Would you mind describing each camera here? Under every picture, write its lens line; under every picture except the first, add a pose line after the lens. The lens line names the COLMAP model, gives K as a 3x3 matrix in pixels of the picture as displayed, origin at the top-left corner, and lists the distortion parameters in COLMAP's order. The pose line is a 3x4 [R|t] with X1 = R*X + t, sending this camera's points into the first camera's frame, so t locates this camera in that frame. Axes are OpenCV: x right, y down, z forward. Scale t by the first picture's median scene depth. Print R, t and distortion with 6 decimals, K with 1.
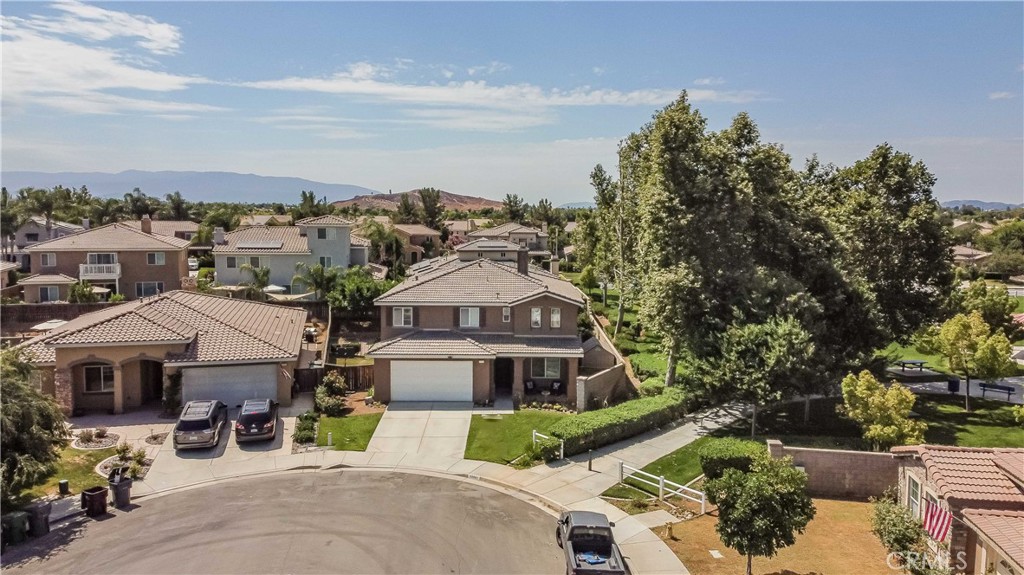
lens RADIAL K [[760.0, 0, 508.9], [0, 760.0, 283.5], [0, 0, 1]] dist [0.237471, -0.298705]
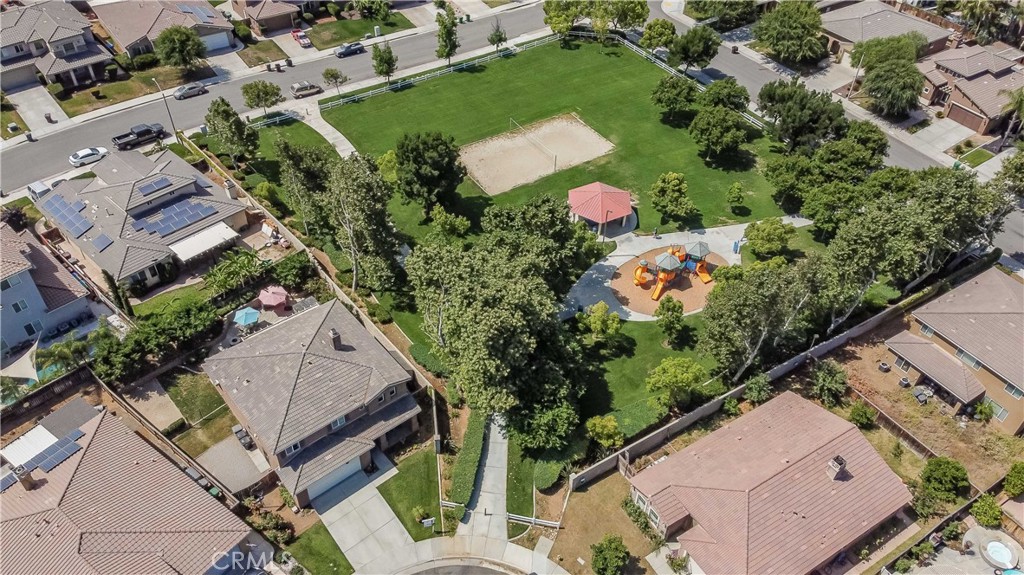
lens RADIAL K [[752.1, 0, 506.7], [0, 752.1, 280.8], [0, 0, 1]] dist [0.234941, -0.292622]
pose [[0.765570, -0.421250, 0.486263, -0.451341], [0.046617, 0.790162, 0.611123, -1.162743], [-0.641662, -0.445189, 0.624561, 0.062695]]
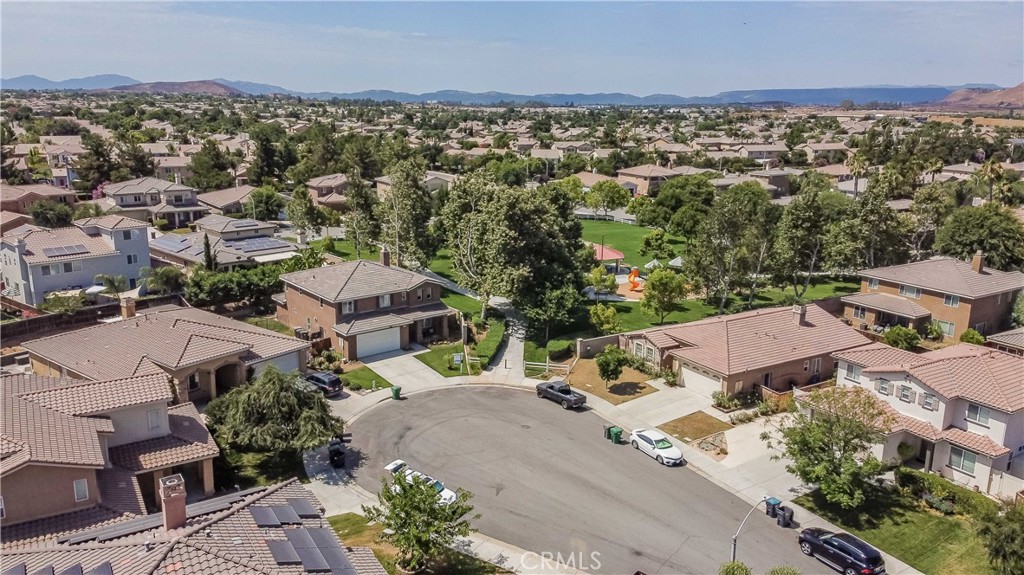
lens RADIAL K [[752.1, 0, 506.7], [0, 752.1, 280.8], [0, 0, 1]] dist [0.234941, -0.292622]
pose [[0.773155, -0.144419, 0.617556, -1.018309], [0.055003, 0.985328, 0.161564, -0.297480], [-0.631828, -0.090947, 0.769755, -0.525875]]
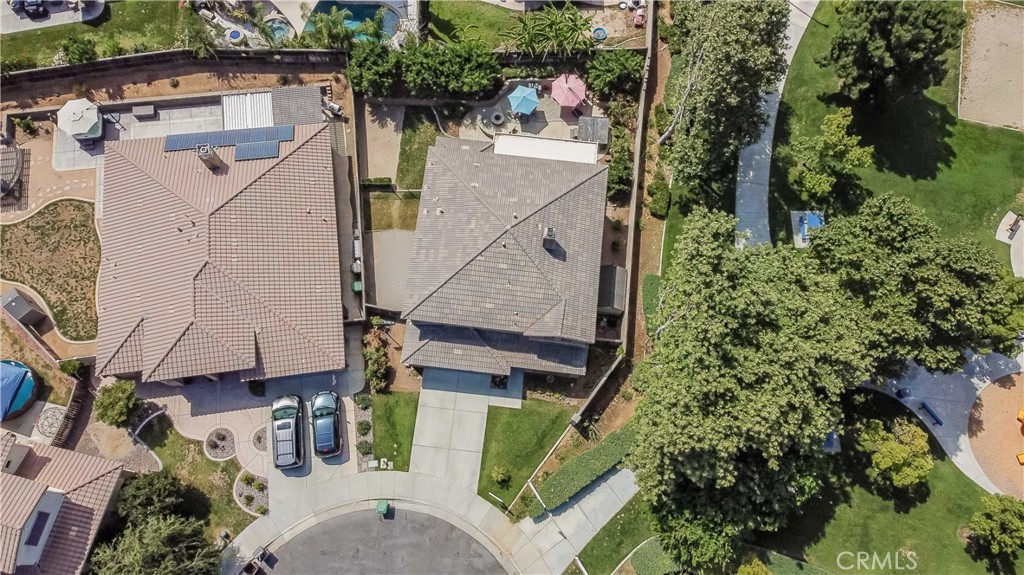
lens RADIAL K [[752.1, 0, 506.7], [0, 752.1, 280.8], [0, 0, 1]] dist [0.234941, -0.292622]
pose [[0.995005, 0.096899, -0.023977, -0.007293], [-0.018380, 0.413938, 0.910119, -1.148267], [0.098114, -0.905133, 0.413652, 0.719320]]
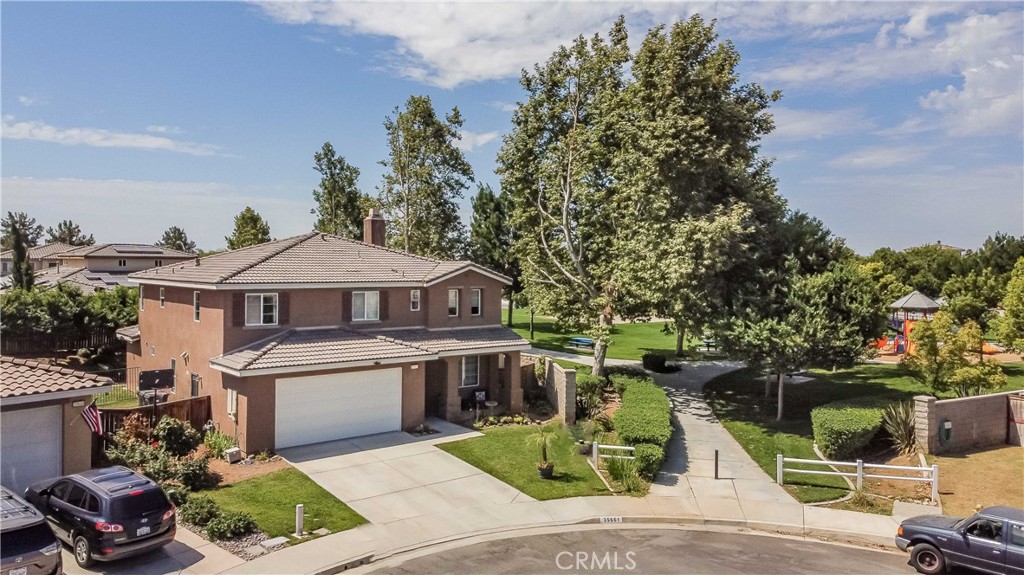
lens RADIAL K [[760.0, 0, 508.9], [0, 760.0, 283.5], [0, 0, 1]] dist [0.237471, -0.298705]
pose [[0.785397, -0.013832, 0.618838, -0.425376], [0.059292, 0.996834, -0.052969, 0.079632], [-0.616146, 0.078294, 0.783731, 0.479374]]
